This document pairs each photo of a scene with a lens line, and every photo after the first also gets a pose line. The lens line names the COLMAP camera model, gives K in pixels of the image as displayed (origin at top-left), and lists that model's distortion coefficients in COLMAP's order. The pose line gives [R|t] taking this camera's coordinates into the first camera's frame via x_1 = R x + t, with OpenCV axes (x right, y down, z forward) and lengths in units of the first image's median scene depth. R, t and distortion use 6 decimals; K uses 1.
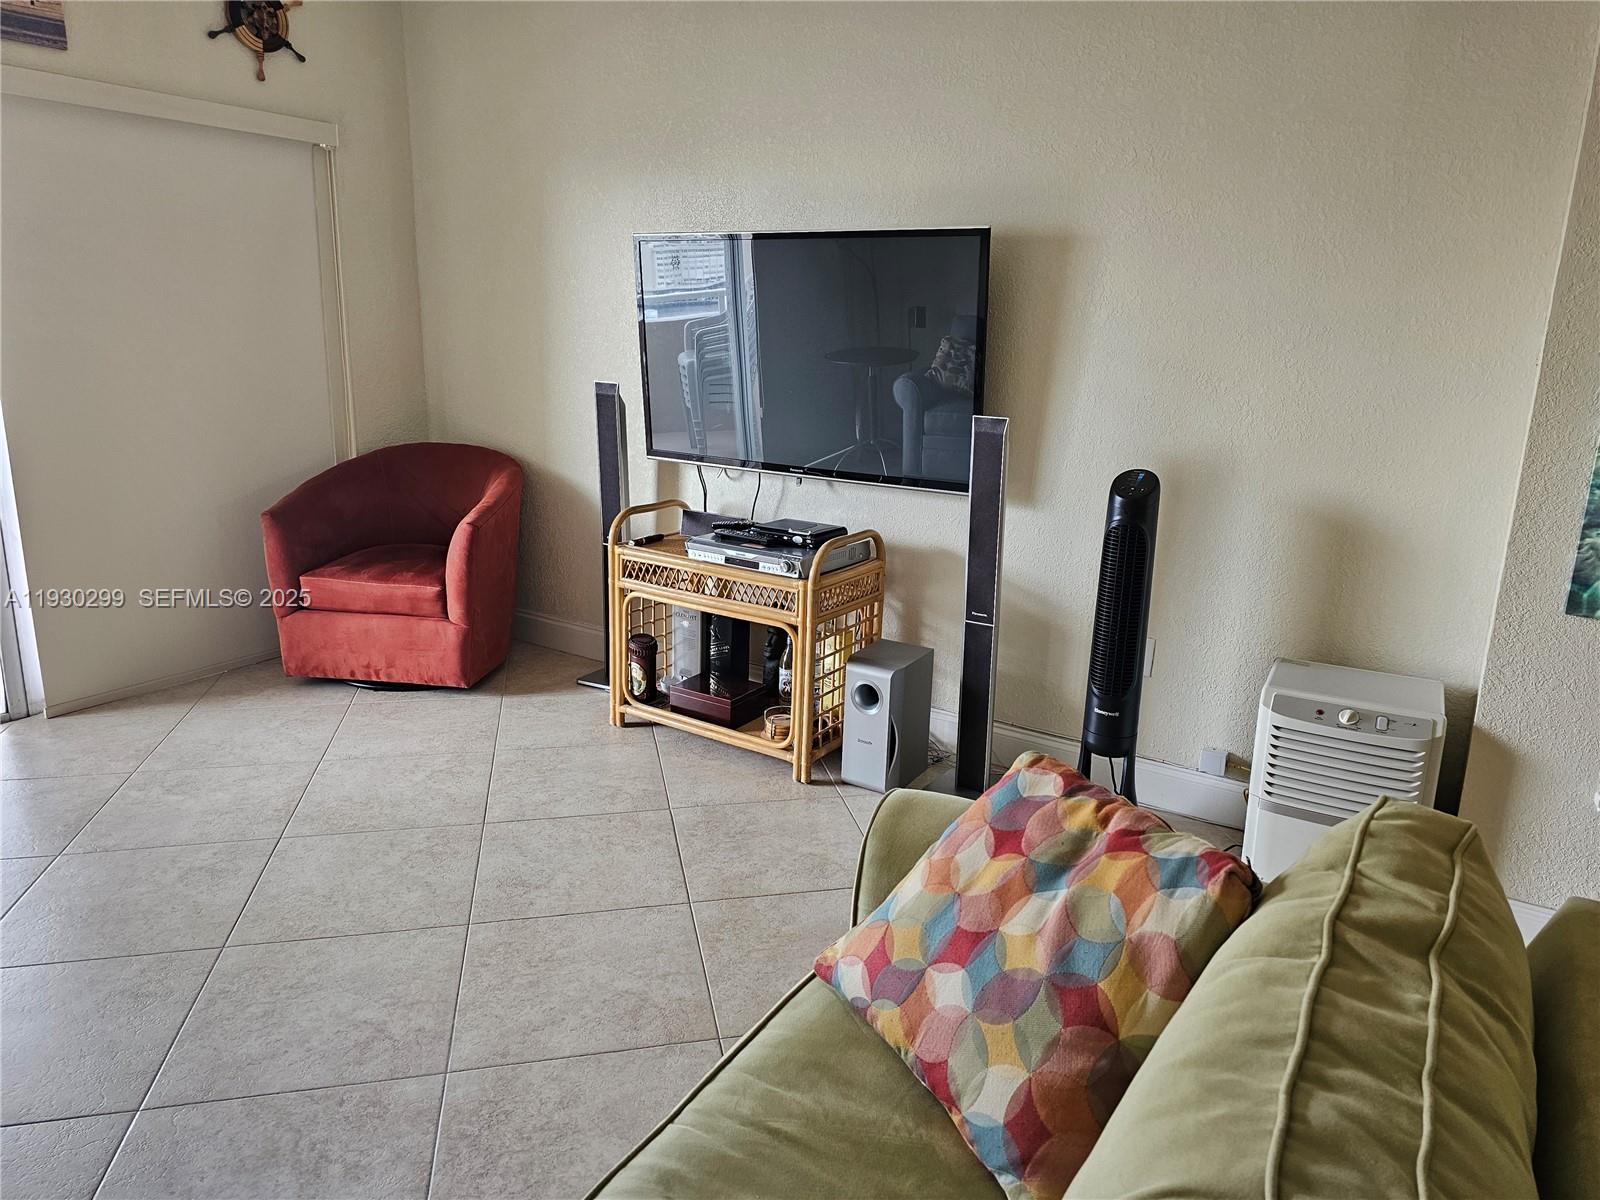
lens RADIAL K [[1061.0, 0, 799.2], [0, 1061.0, 576.9], [0, 0, 1]] dist [0.054567, -0.057658]
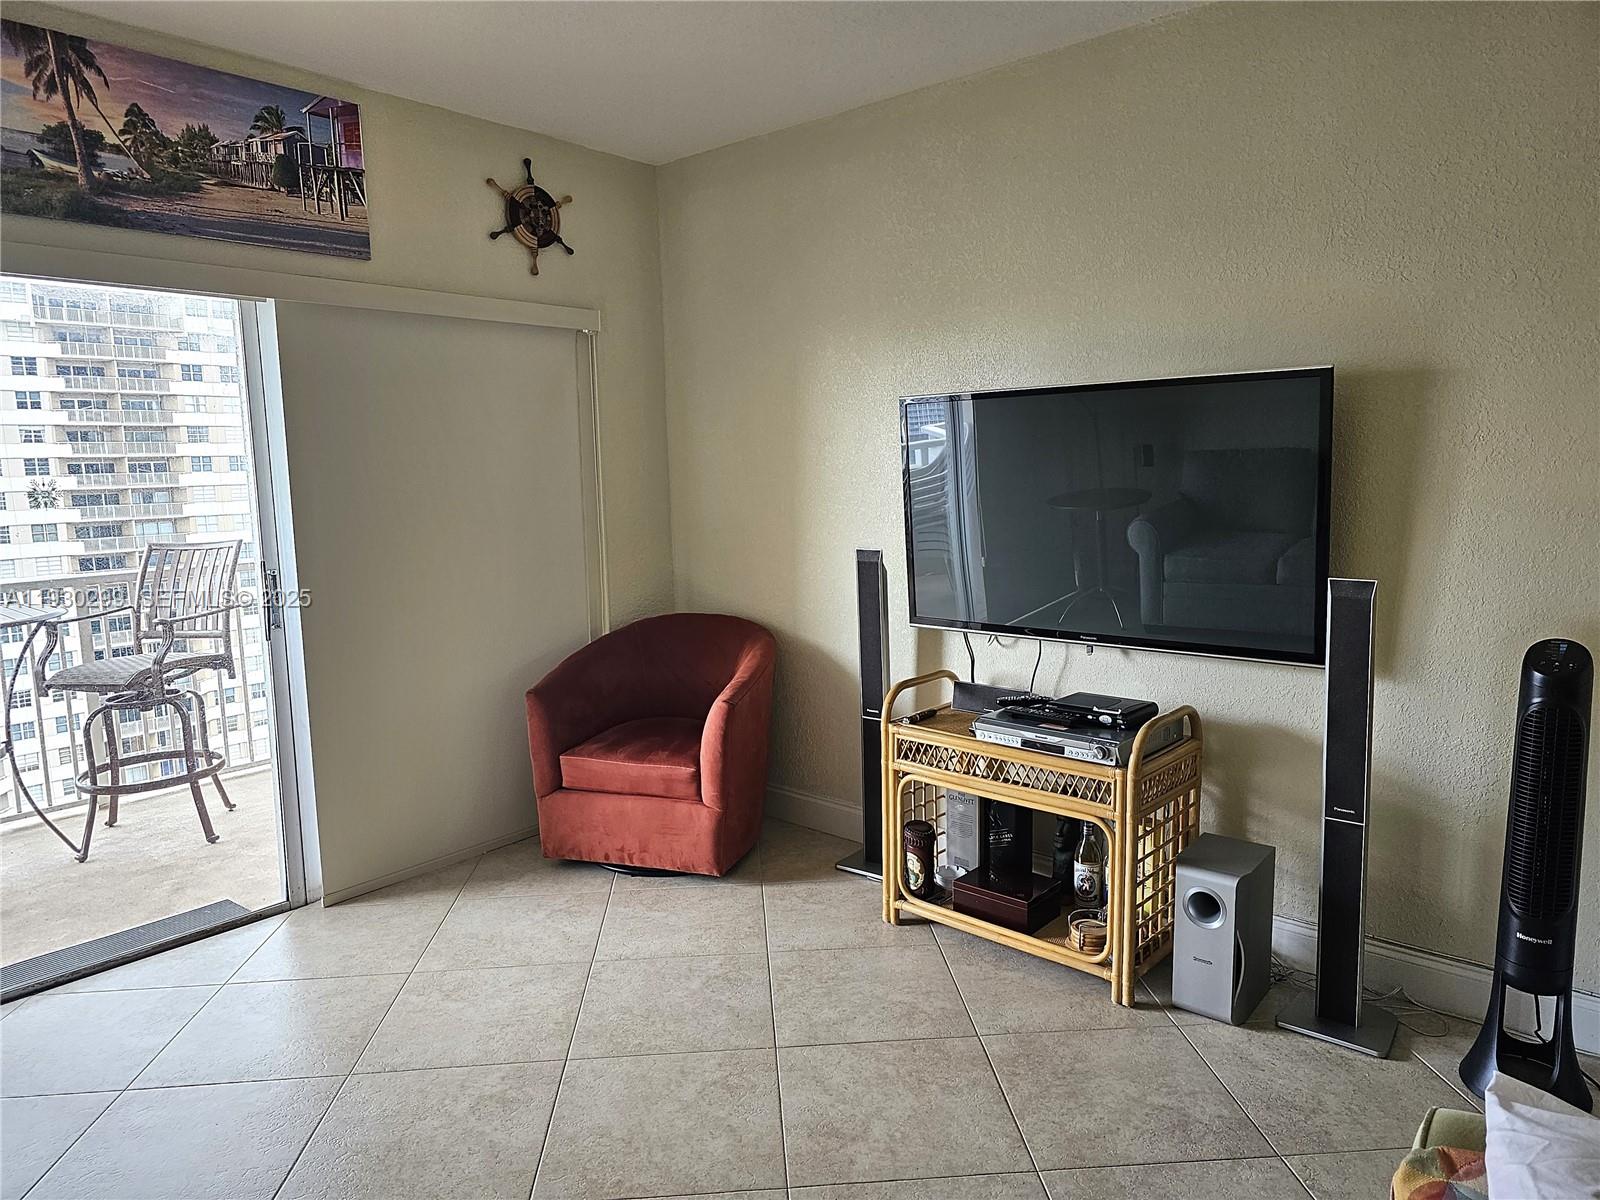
lens RADIAL K [[1066.1, 0, 800.0], [0, 1066.1, 600.0], [0, 0, 1]] dist [0.056506, -0.052889]
pose [[0.986809, -0.027435, -0.159550, -0.102764], [0.009328, 0.993535, -0.113143, -0.033954], [0.161623, 0.110162, 0.980685, 0.066430]]
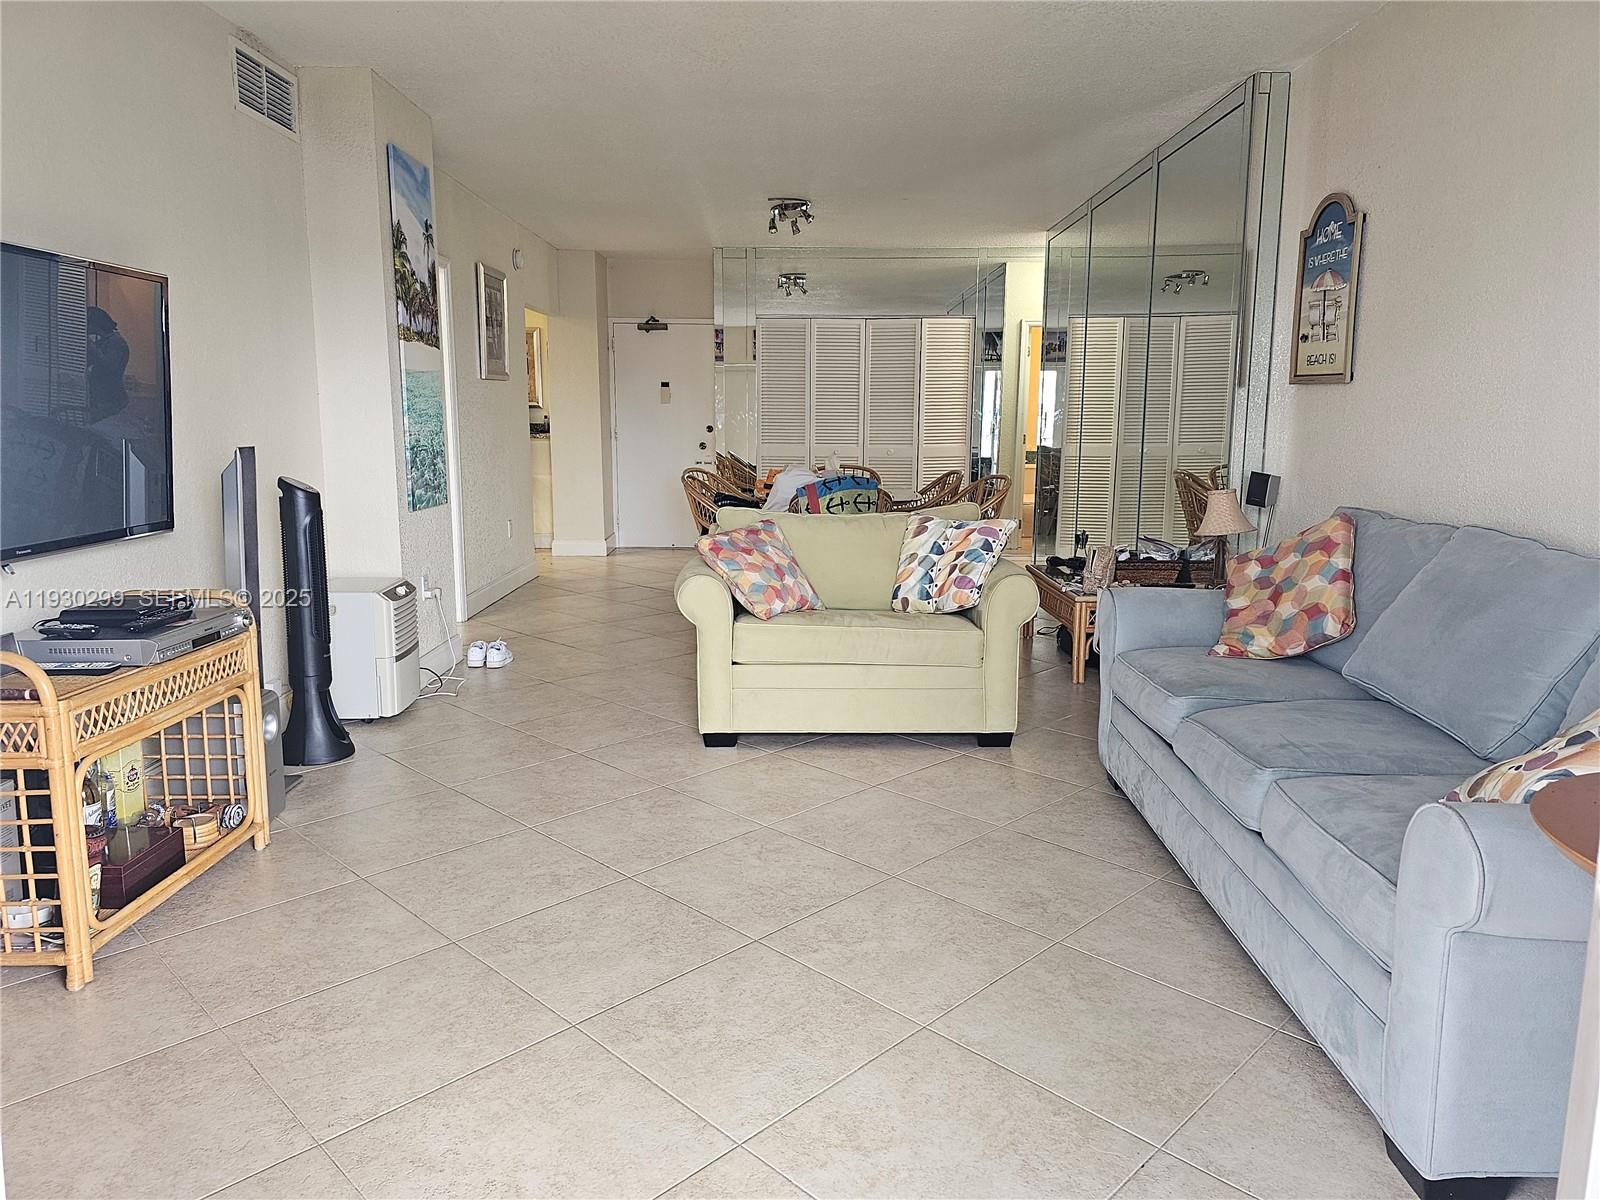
lens RADIAL K [[1091.4, 0, 800.0], [0, 1091.4, 600.0], [0, 0, 1]] dist [0.067774, -0.058298]
pose [[-0.526196, -0.173402, 0.832496, -0.858166], [0.187909, 0.931077, 0.312707, -0.194885], [-0.829342, 0.320978, -0.457345, 0.813795]]
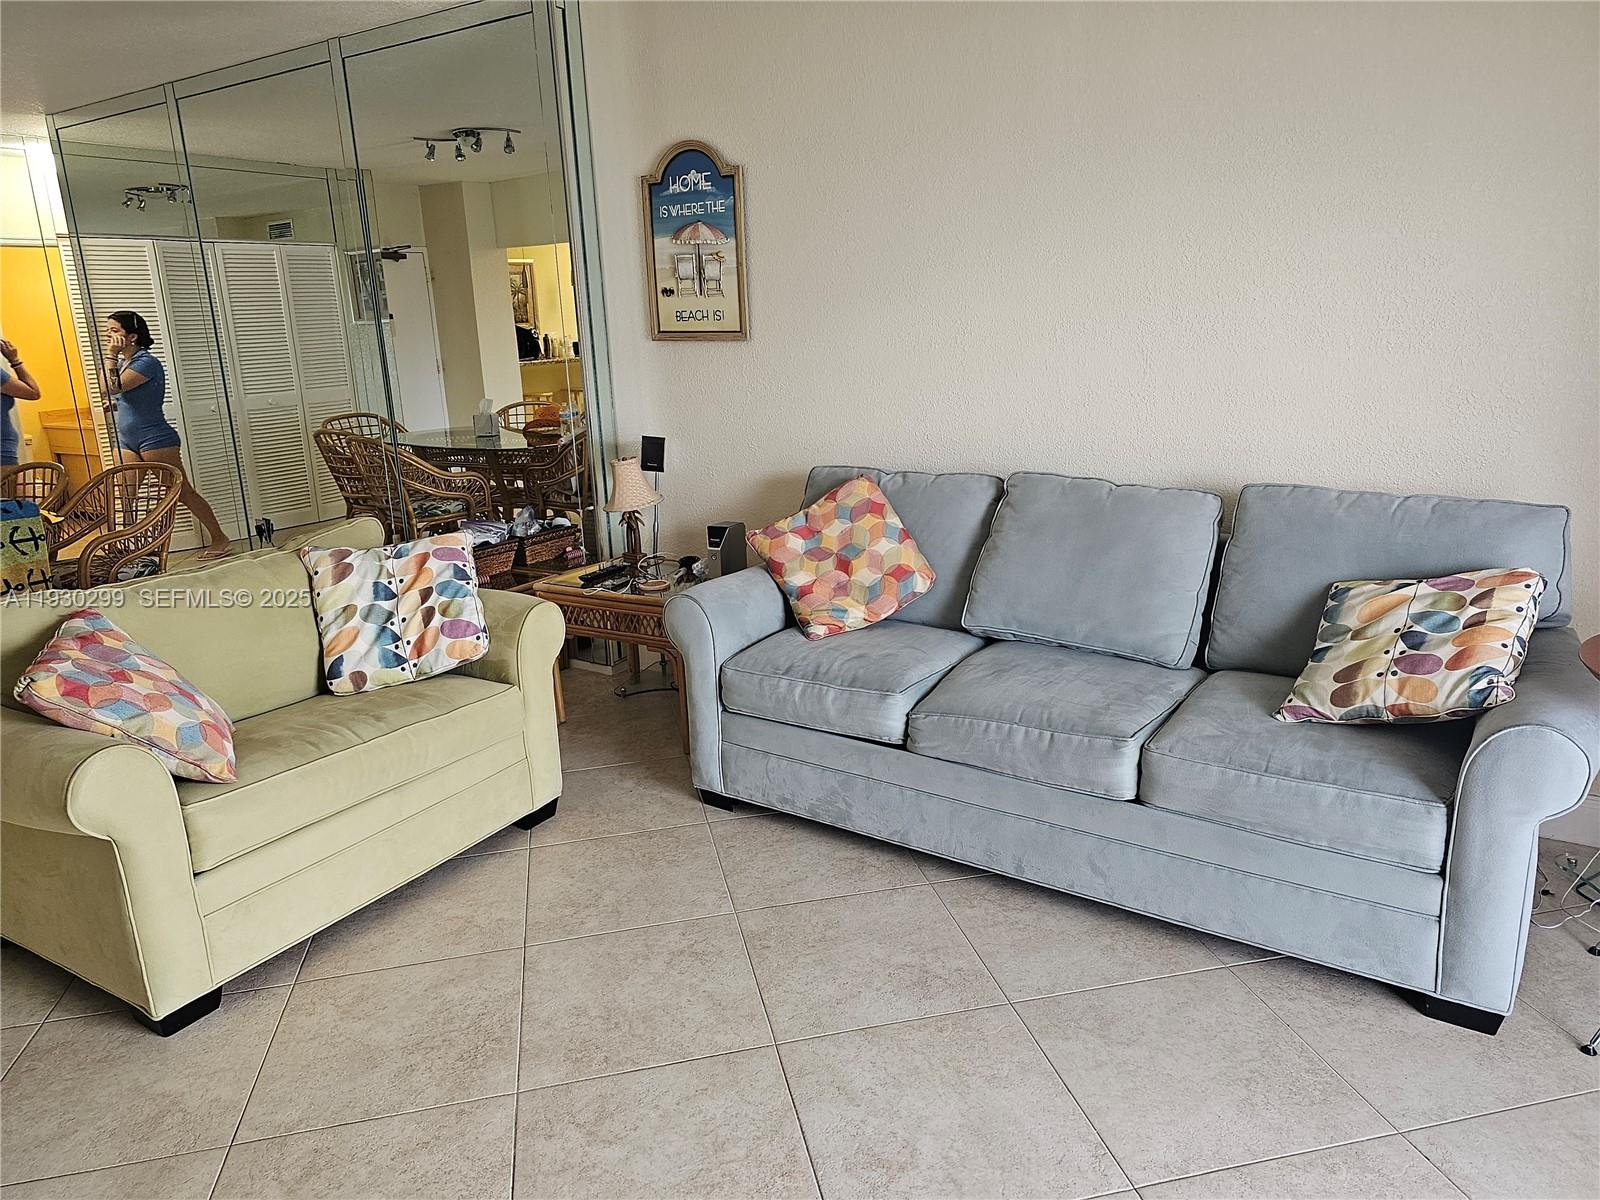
lens RADIAL K [[1066.1, 0, 800.0], [0, 1066.1, 600.0], [0, 0, 1]] dist [0.056506, -0.052889]
pose [[-0.999994, 0.001815, -0.003007, -0.302431], [0.000135, 0.875375, 0.483444, -0.234945], [0.003510, 0.483441, -0.875370, 0.848478]]
